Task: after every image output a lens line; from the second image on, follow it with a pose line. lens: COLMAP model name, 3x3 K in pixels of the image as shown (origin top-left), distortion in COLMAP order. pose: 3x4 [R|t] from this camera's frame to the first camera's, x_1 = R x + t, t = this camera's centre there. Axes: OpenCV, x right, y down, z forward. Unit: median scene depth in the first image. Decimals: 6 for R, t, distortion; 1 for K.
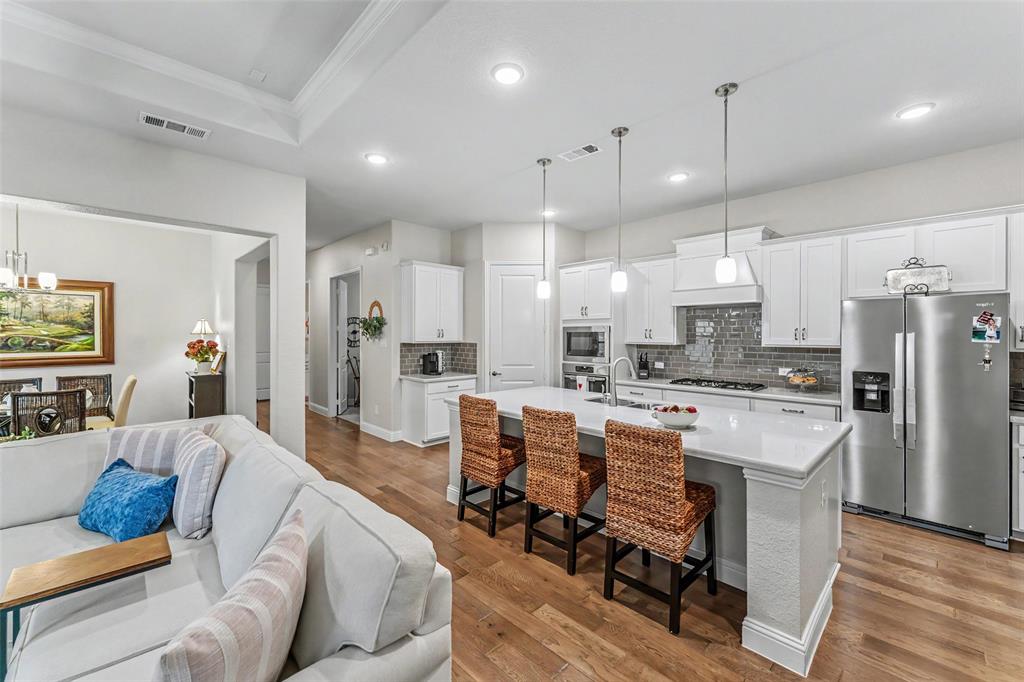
lens RADIAL K [[414.1, 0, 514.4], [0, 414.1, 334.6], [0, 0, 1]] dist [-0.001640, -0.000238]
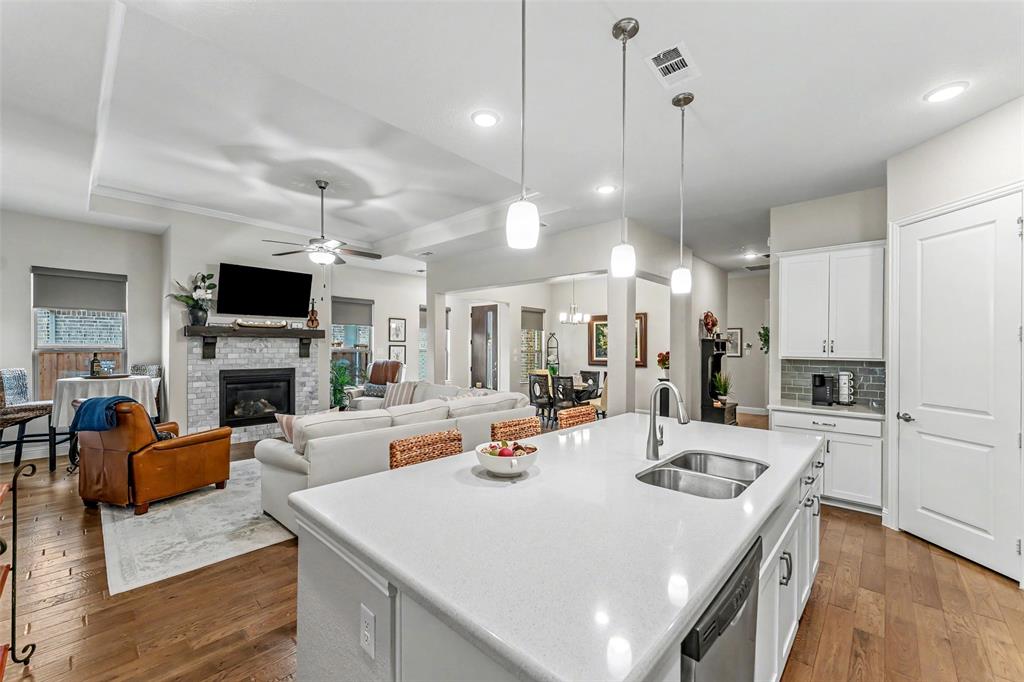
lens RADIAL K [[414.1, 0, 511.7], [0, 414.1, 349.6], [0, 0, 1]] dist [-0.001640, -0.000238]
pose [[0.040125, 0.004847, -0.999183, 0.537479], [-0.009629, 0.999944, 0.004464, 0.005277], [0.999148, 0.009442, 0.040169, 0.488481]]
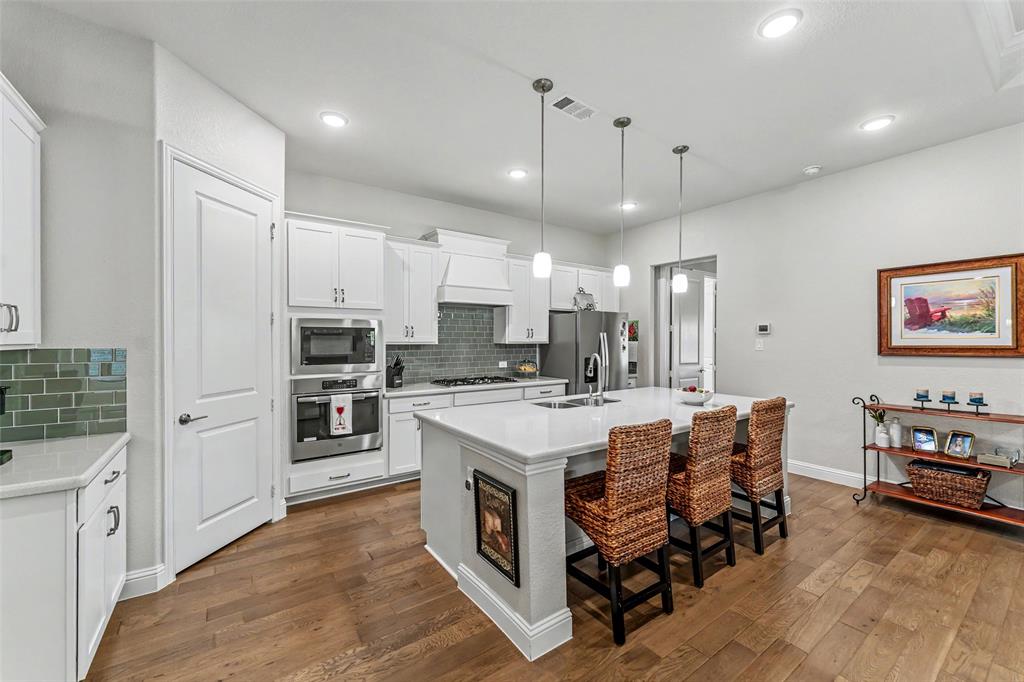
lens RADIAL K [[414.1, 0, 509.9], [0, 414.1, 341.9], [0, 0, 1]] dist [-0.001640, -0.000238]
pose [[0.157432, -0.006598, 0.987508, -0.454525], [0.000451, 0.999978, 0.006609, 0.013188], [-0.987530, -0.000595, 0.157431, 0.664646]]
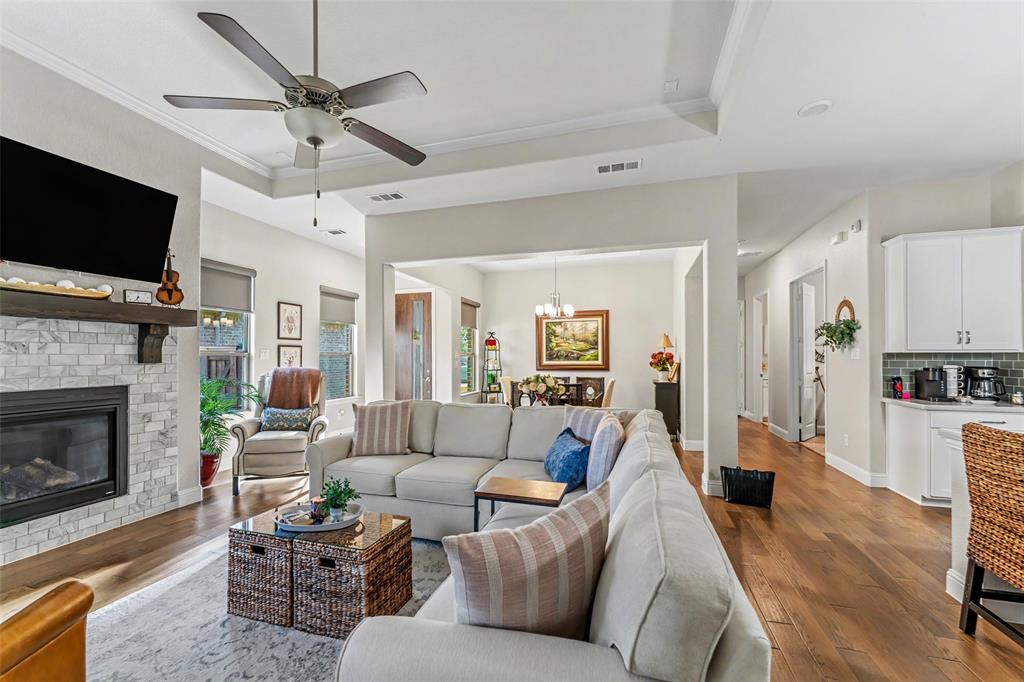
lens RADIAL K [[414.1, 0, 507.2], [0, 414.1, 354.1], [0, 0, 1]] dist [-0.001640, -0.000238]
pose [[0.474769, -0.008915, -0.880065, 0.053767], [-0.000565, 0.999945, -0.010434, 0.033118], [0.880110, 0.005451, 0.474738, 0.083585]]
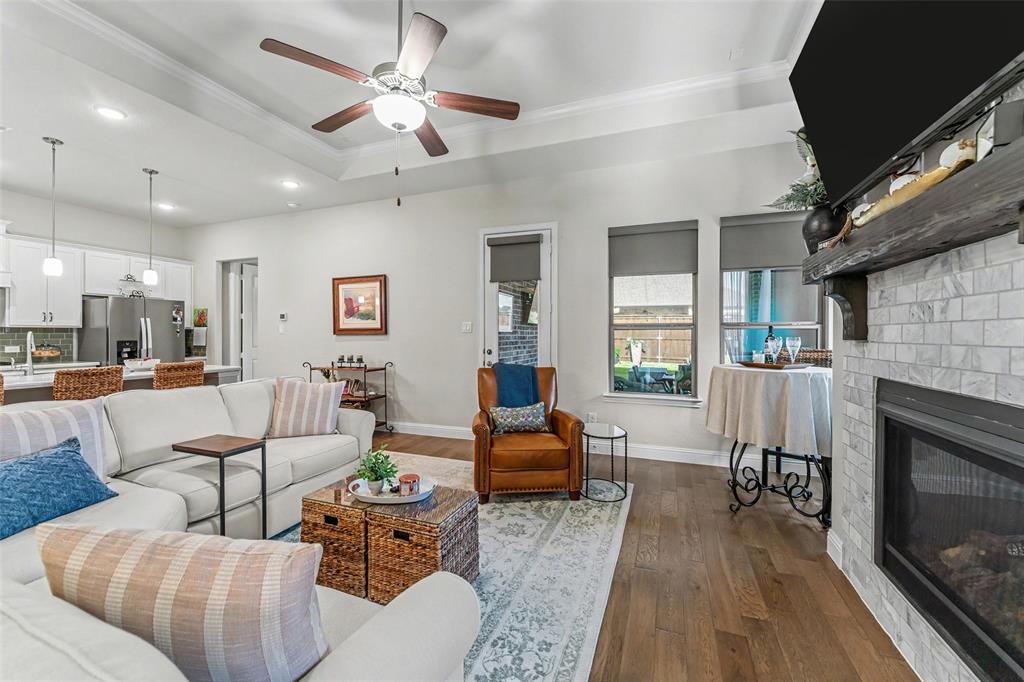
lens RADIAL K [[414.1, 0, 508.8], [0, 414.1, 333.6], [0, 0, 1]] dist [-0.001640, -0.000238]
pose [[-0.415319, -0.002704, 0.909672, -0.824269], [-0.001060, 0.999996, 0.002489, 0.035291], [-0.909675, 0.000069, -0.415321, 0.181257]]
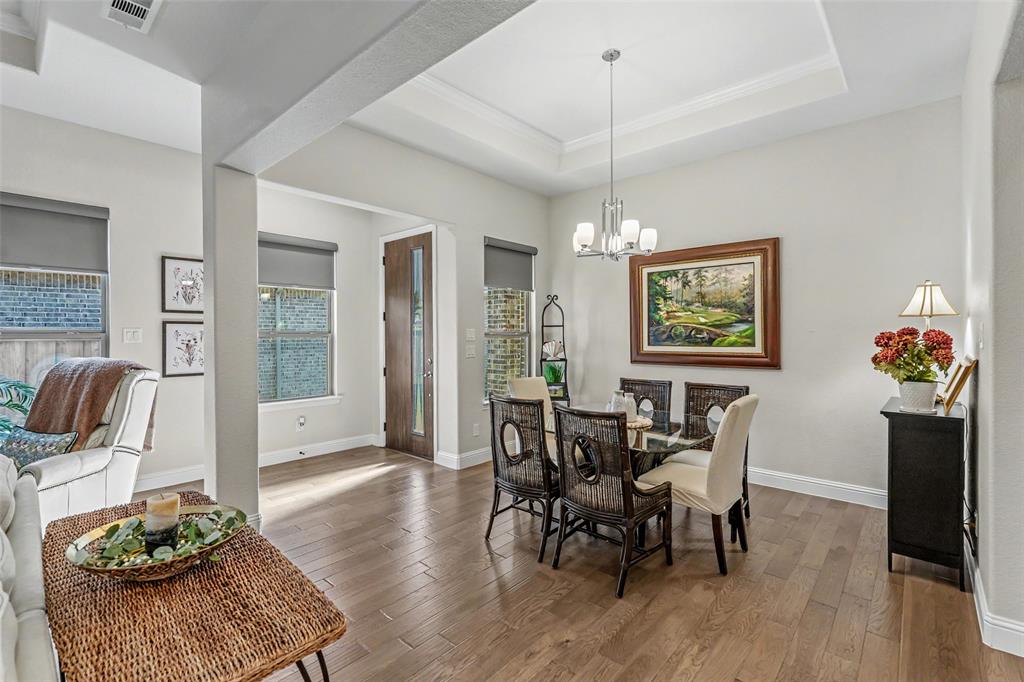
lens RADIAL K [[456.1, 0, 510.1], [0, 456.1, 332.8], [0, 0, 1]] dist [0.002891, -0.000041]
pose [[0.055532, -0.001876, -0.998455, -0.331666], [-0.001370, 0.999997, -0.001955, 0.019880], [0.998456, 0.001476, 0.055529, 0.599960]]
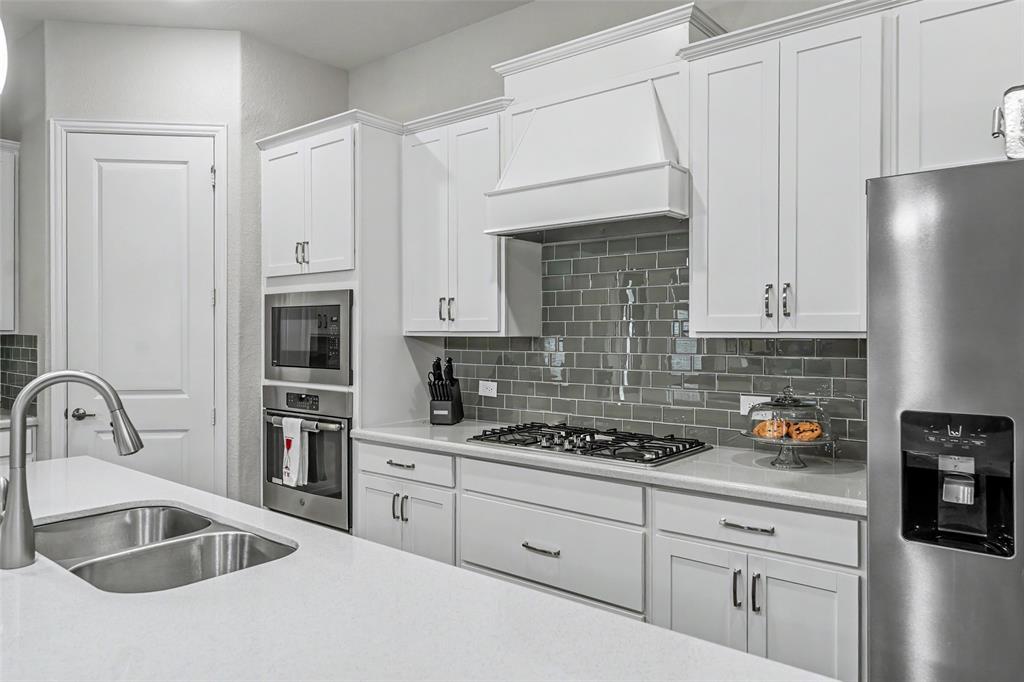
lens RADIAL K [[687.3, 0, 521.4], [0, 687.3, 330.3], [0, 0, 1]] dist [0.000978, 0.001053]
pose [[0.992225, -0.000797, 0.124451, 0.309415], [0.001108, 0.999996, -0.002432, 0.019479], [-0.124449, 0.002551, 0.992223, 0.345185]]
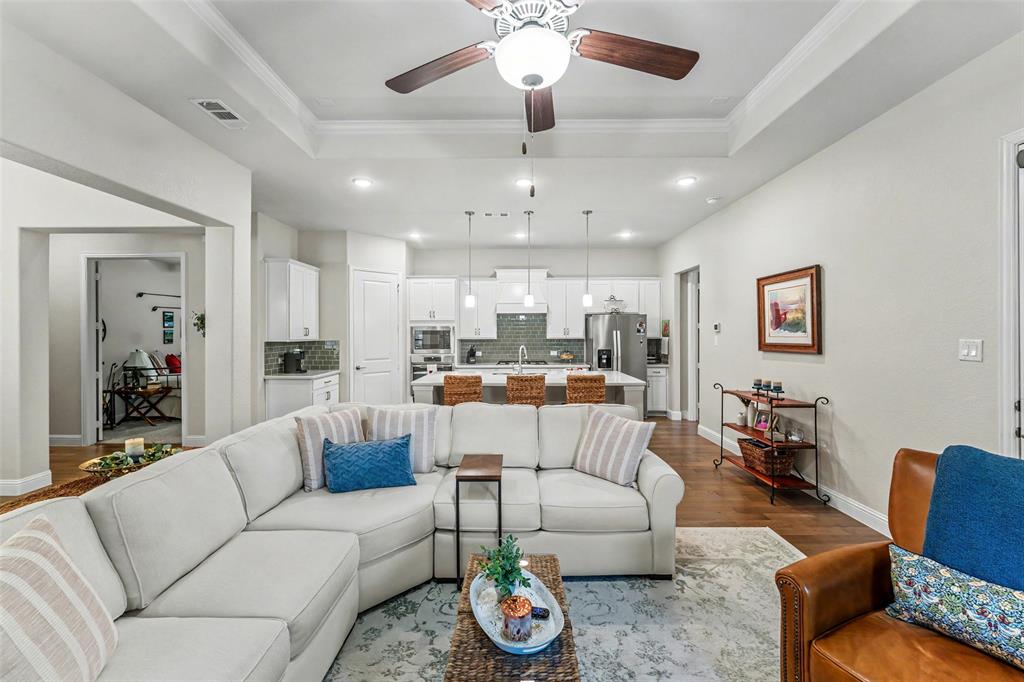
lens RADIAL K [[414.1, 0, 511.4], [0, 414.1, 332.5], [0, 0, 1]] dist [-0.001640, -0.000238]
pose [[0.700639, -0.003627, 0.713506, -0.607781], [0.005074, 0.999987, 0.000100, 0.001190], [-0.713497, 0.003550, 0.700649, -0.083580]]
